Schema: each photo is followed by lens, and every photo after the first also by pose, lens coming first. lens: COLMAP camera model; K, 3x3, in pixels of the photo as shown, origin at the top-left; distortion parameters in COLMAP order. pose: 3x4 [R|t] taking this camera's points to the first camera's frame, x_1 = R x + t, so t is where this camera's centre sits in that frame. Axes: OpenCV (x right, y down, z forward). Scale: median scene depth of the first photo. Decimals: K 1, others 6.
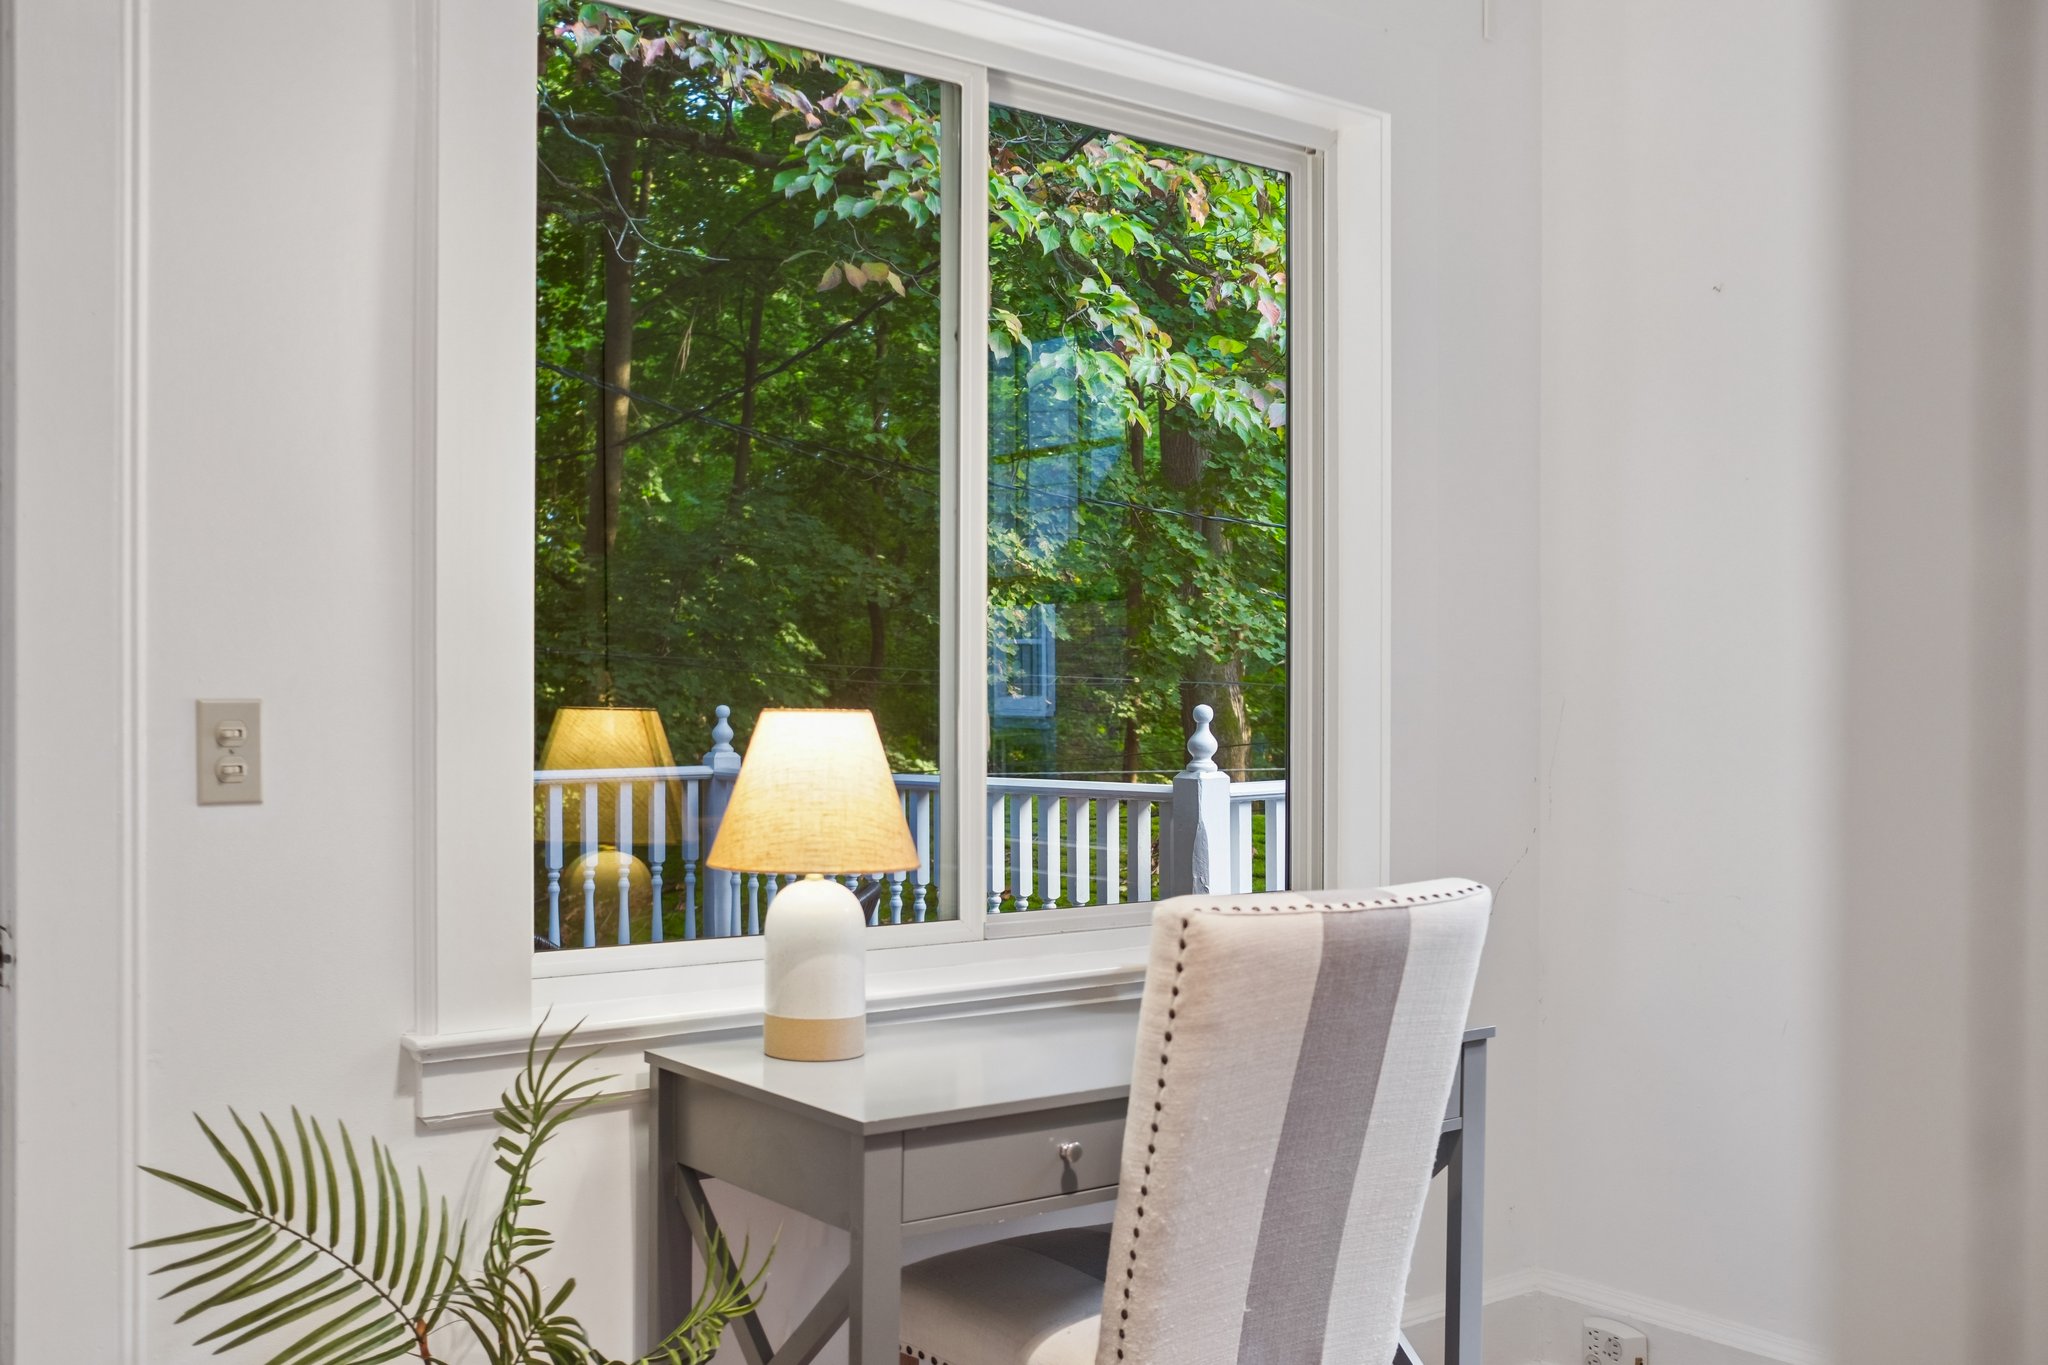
lens RADIAL K [[1942.6, 0, 1026.5], [0, 1942.6, 723.4], [0, 0, 1]] dist [-0.056747, 0.006849]
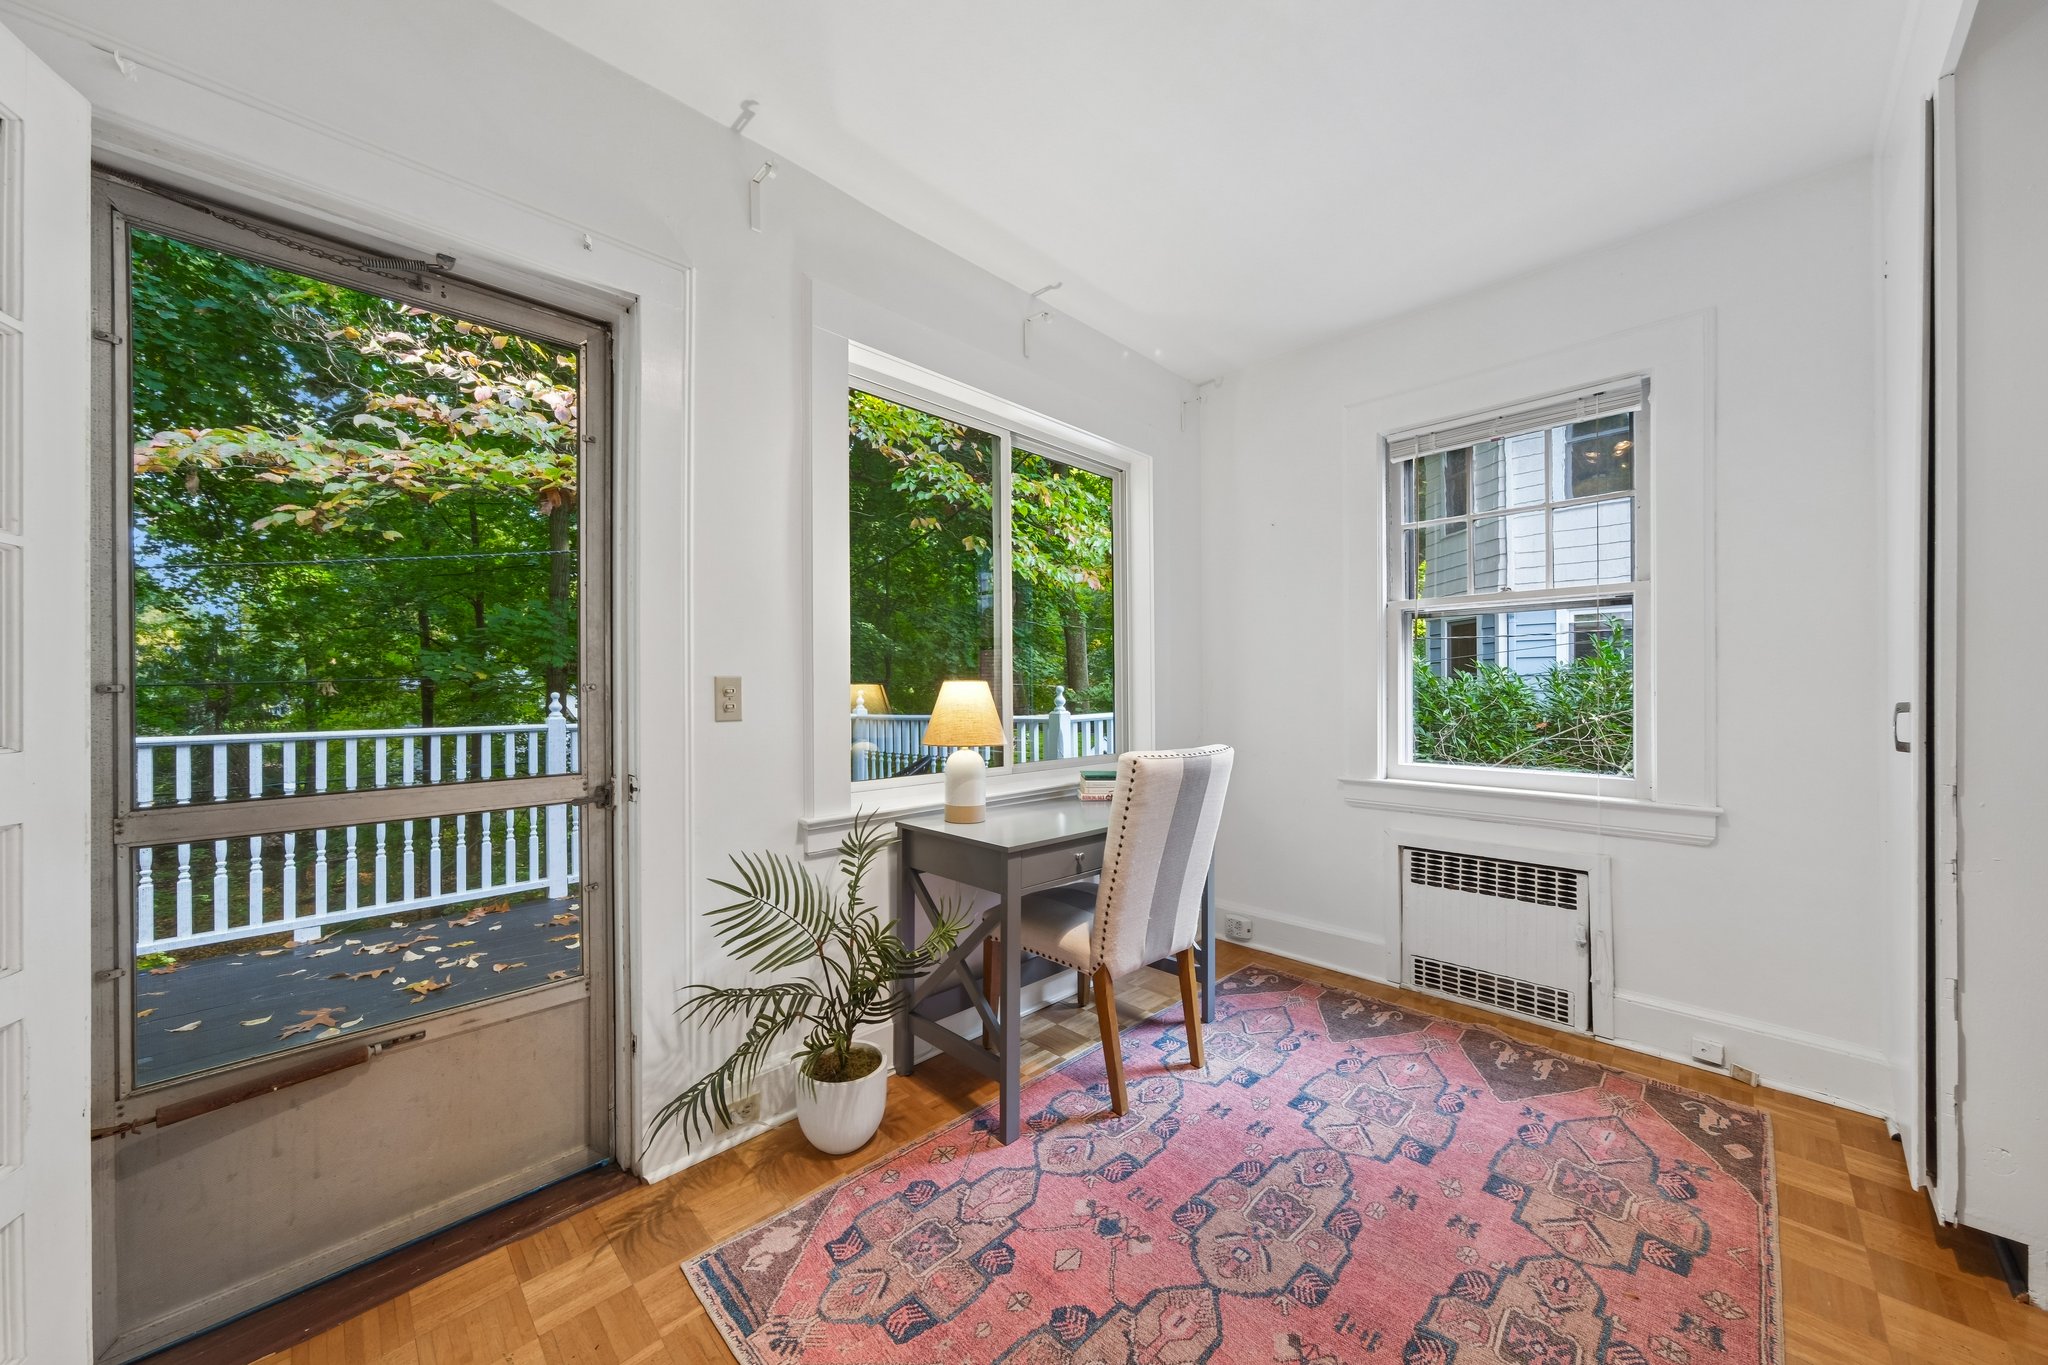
lens RADIAL K [[700.5, 0, 1012.5], [0, 700.5, 689.9], [0, 0, 1]] dist [0.000392, 0.000115]
pose [[0.994167, -0.008654, 0.107499, -0.147040], [0.010343, 0.999832, -0.015163, 0.018973], [-0.107350, 0.016186, 0.994090, 0.105648]]
